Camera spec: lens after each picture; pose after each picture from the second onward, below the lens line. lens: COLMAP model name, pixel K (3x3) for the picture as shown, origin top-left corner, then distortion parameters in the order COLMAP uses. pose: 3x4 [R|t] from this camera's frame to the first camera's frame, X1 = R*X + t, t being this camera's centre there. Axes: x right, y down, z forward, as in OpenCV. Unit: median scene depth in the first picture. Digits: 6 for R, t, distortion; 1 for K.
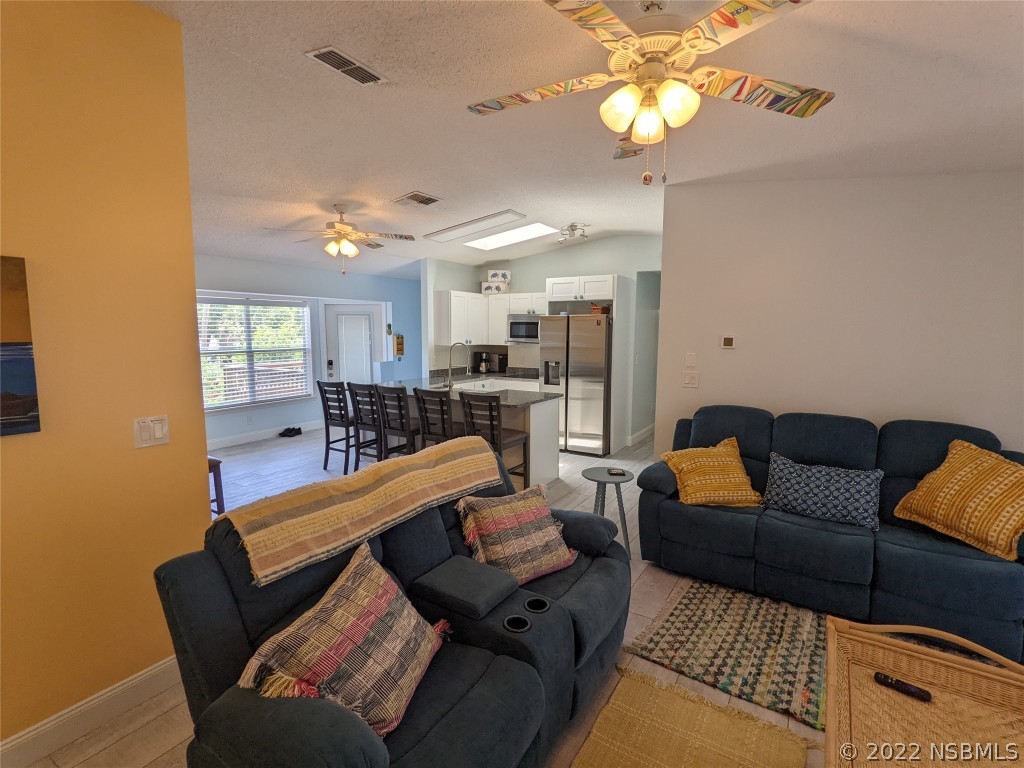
lens RADIAL K [[486.1, 0, 510.8], [0, 486.1, 381.2], [0, 0, 1]] dist [0.000464, -0.001023]
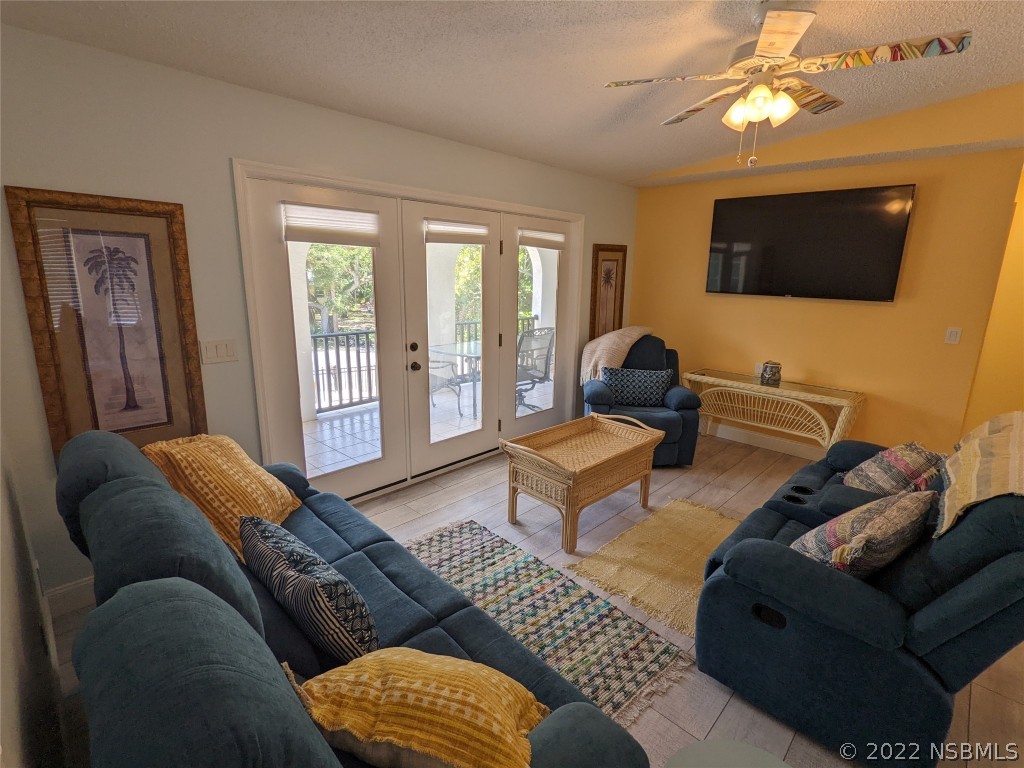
lens RADIAL K [[486.1, 0, 509.3], [0, 486.1, 377.4], [0, 0, 1]] dist [0.000464, -0.001023]
pose [[-0.977832, -0.064770, 0.199122, 0.140120], [0.001451, 0.948838, 0.315760, -0.062294], [-0.209386, 0.309049, -0.927710, 0.570202]]
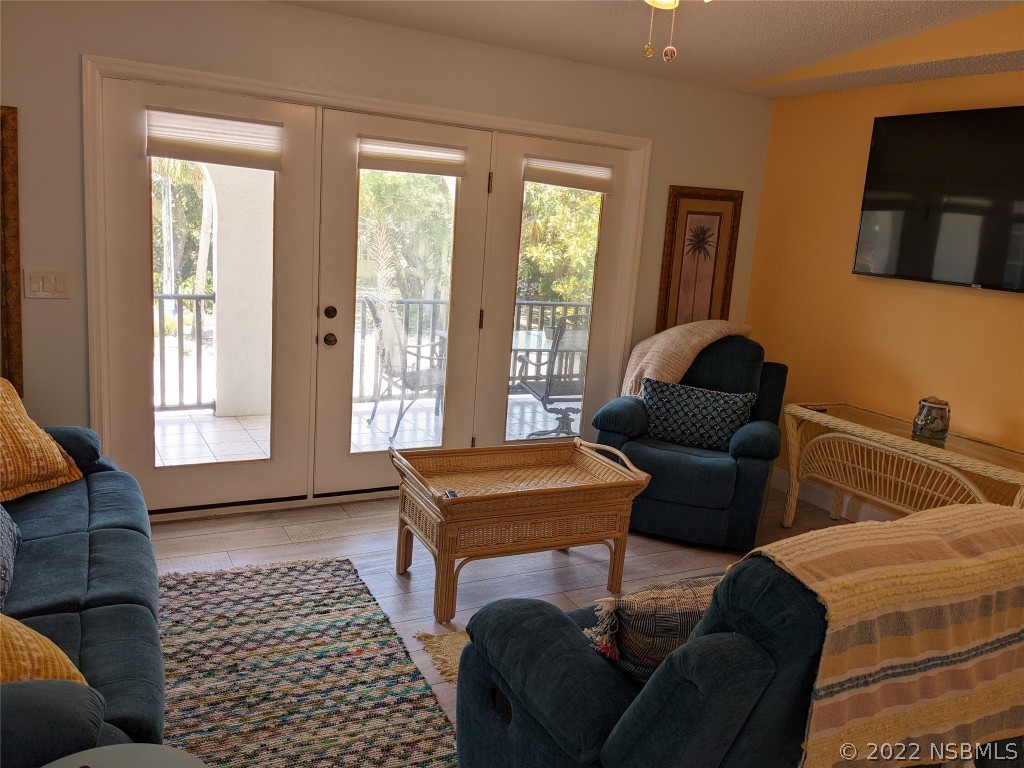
lens RADIAL K [[797.4, 0, 507.0], [0, 797.4, 376.9], [0, 0, 1]] dist [0.017179, -0.015633]
pose [[-0.866960, -0.156828, 0.473059, -0.054121], [-0.022329, 0.960468, 0.277492, -0.054849], [-0.497877, 0.230012, -0.836190, 0.556000]]
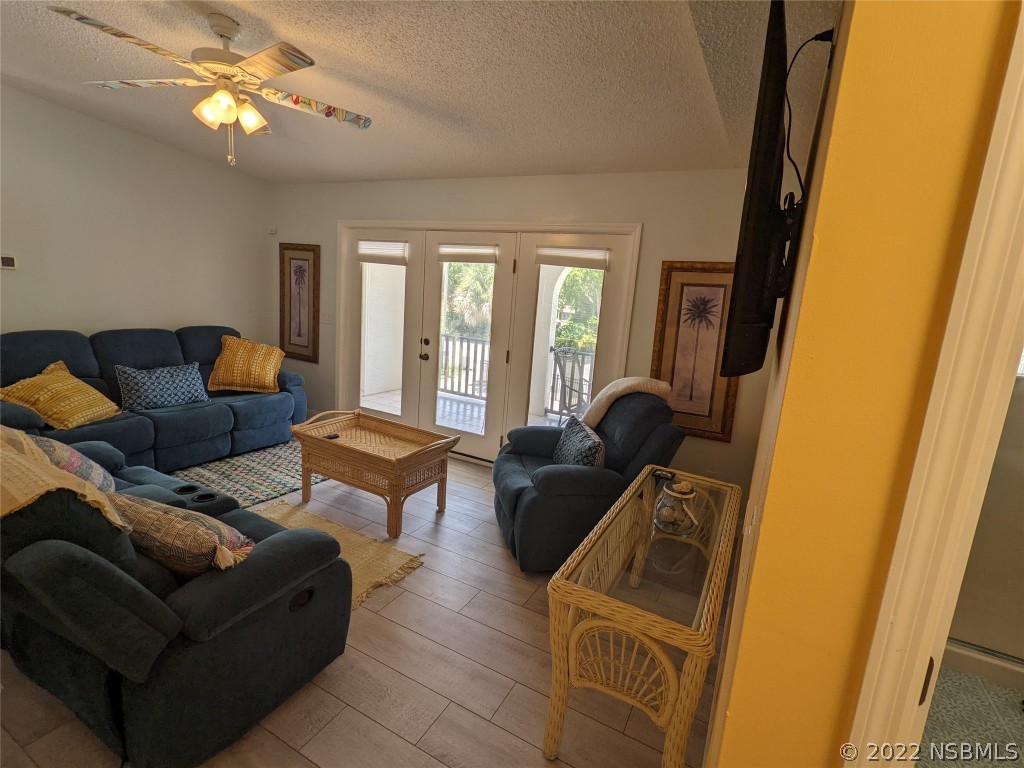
lens RADIAL K [[486.1, 0, 517.4], [0, 486.1, 374.9], [0, 0, 1]] dist [0.000464, -0.001023]
pose [[-0.080686, -0.177384, 0.980828, -0.297809], [0.025564, 0.983345, 0.179942, -0.006224], [-0.996412, 0.039593, -0.074808, 0.065074]]
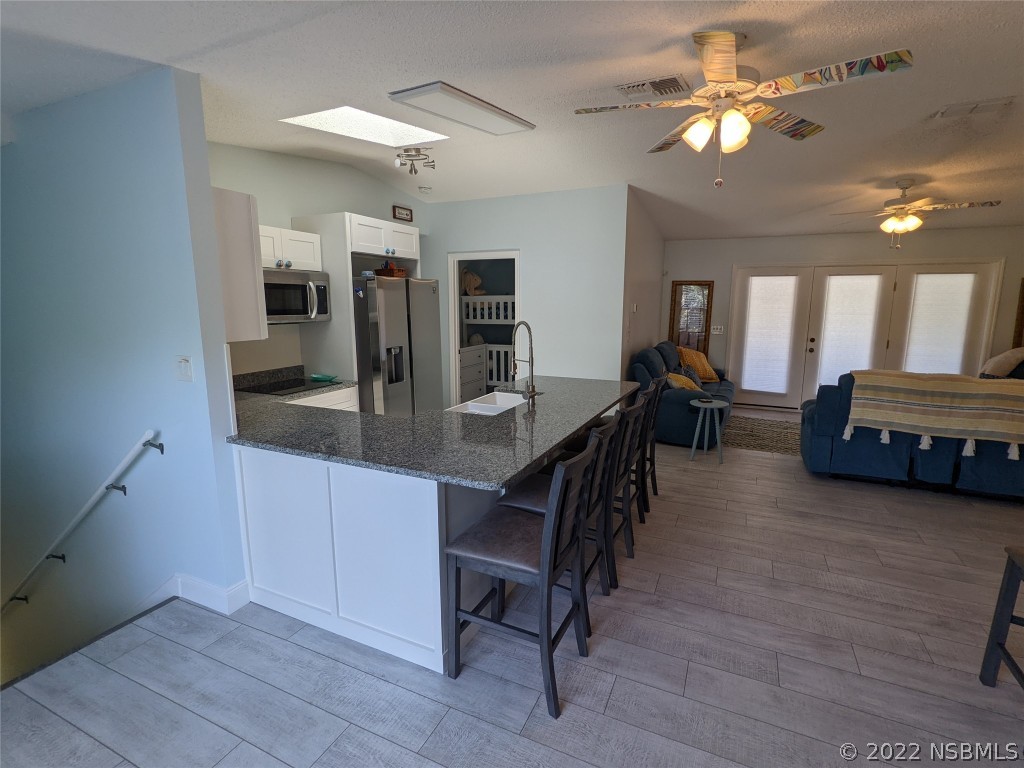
lens RADIAL K [[486.1, 0, 520.7], [0, 486.1, 386.7], [0, 0, 1]] dist [0.000464, -0.001023]
pose [[-0.139763, -0.178525, 0.973958, -0.529673], [0.097890, 0.976303, 0.193002, -0.089063], [-0.985334, 0.122315, -0.118975, 0.817863]]
